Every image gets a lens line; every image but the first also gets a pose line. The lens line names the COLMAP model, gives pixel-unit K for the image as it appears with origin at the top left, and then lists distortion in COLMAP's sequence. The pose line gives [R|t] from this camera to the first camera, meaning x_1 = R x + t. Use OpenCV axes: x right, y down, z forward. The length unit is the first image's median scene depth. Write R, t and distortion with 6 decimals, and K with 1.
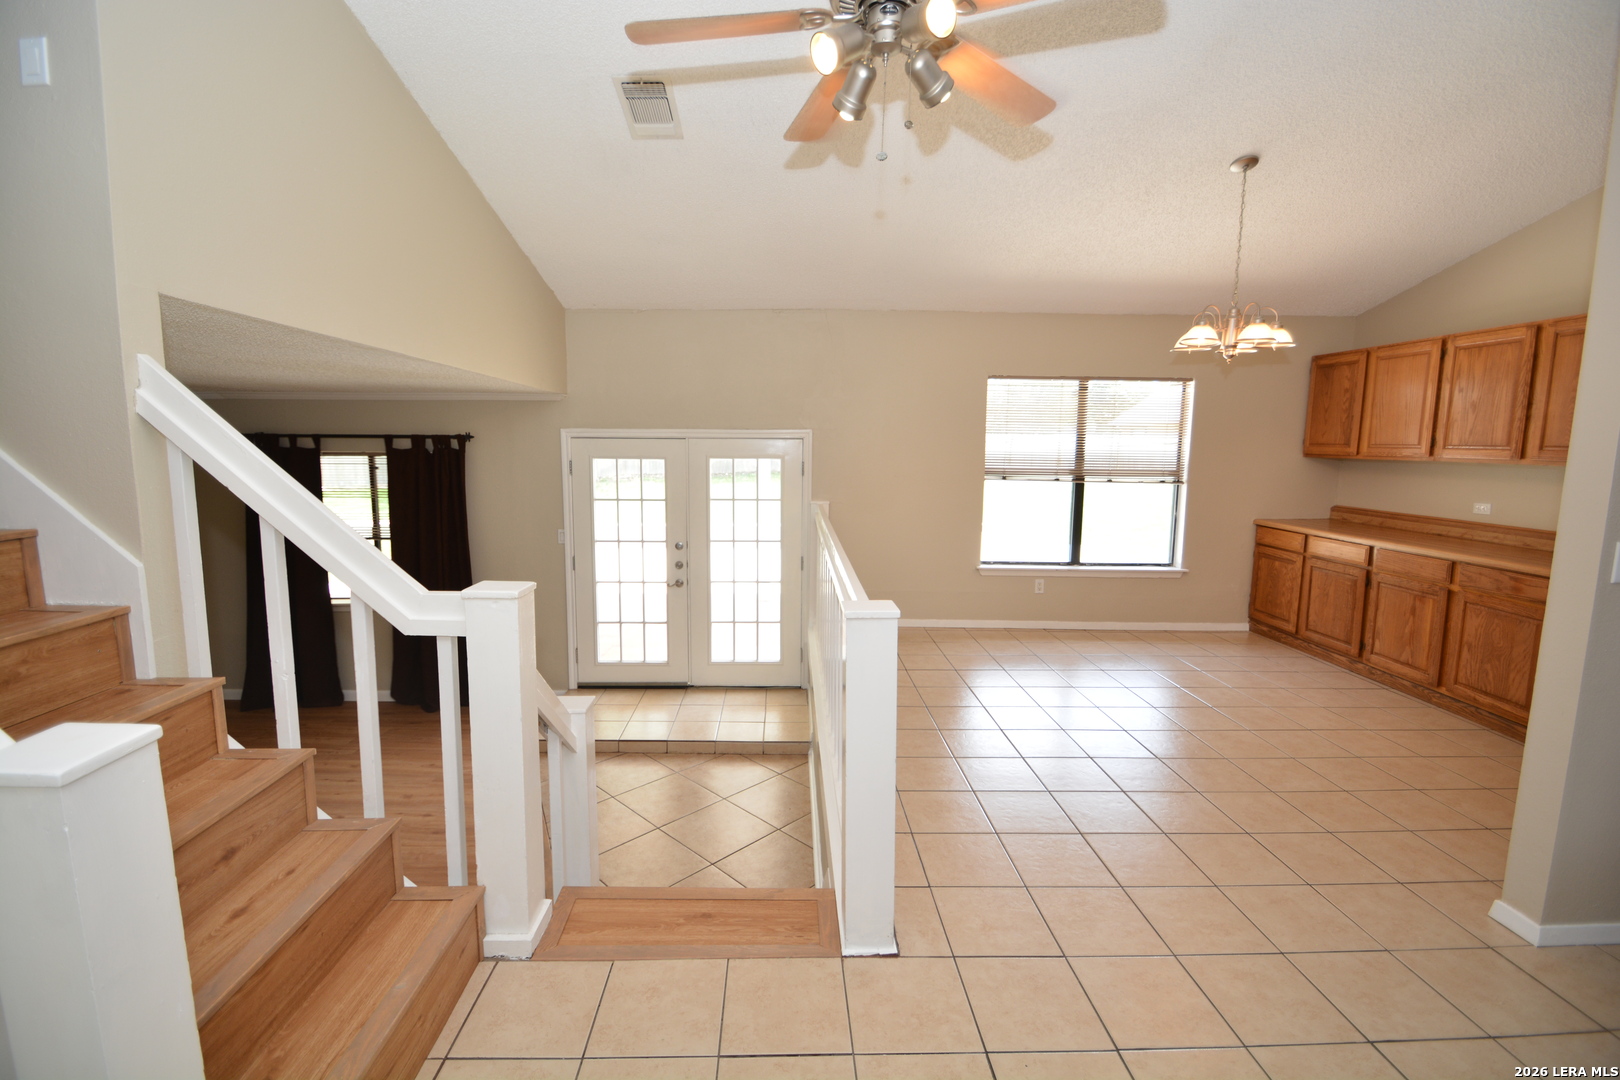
lens RADIAL K [[708.3, 0, 779.4], [0, 708.3, 540.7], [0, 0, 1]] dist [0.005721, -0.011918]
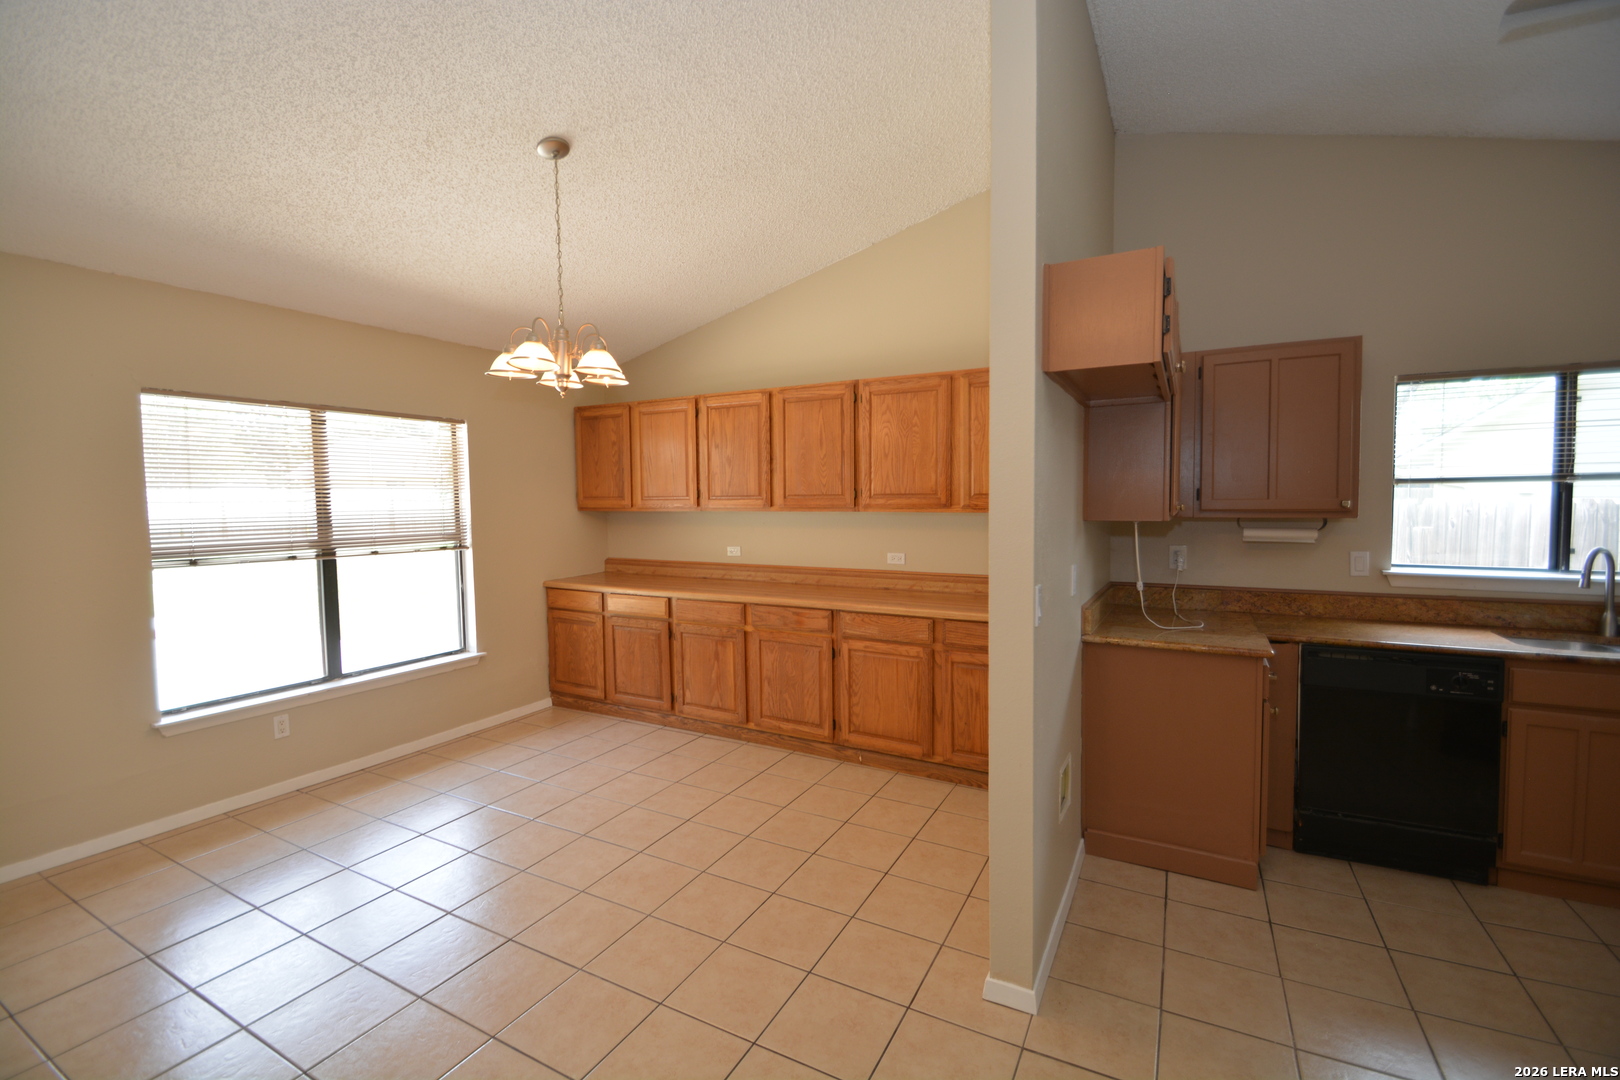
lens RADIAL K [[708.3, 0, 806.0], [0, 708.3, 530.2], [0, 0, 1]] dist [0.005721, -0.011918]
pose [[0.476692, -0.056071, 0.877280, 0.057135], [0.136144, 0.990632, -0.010662, -0.049617], [-0.868464, 0.124519, 0.479860, 0.339539]]
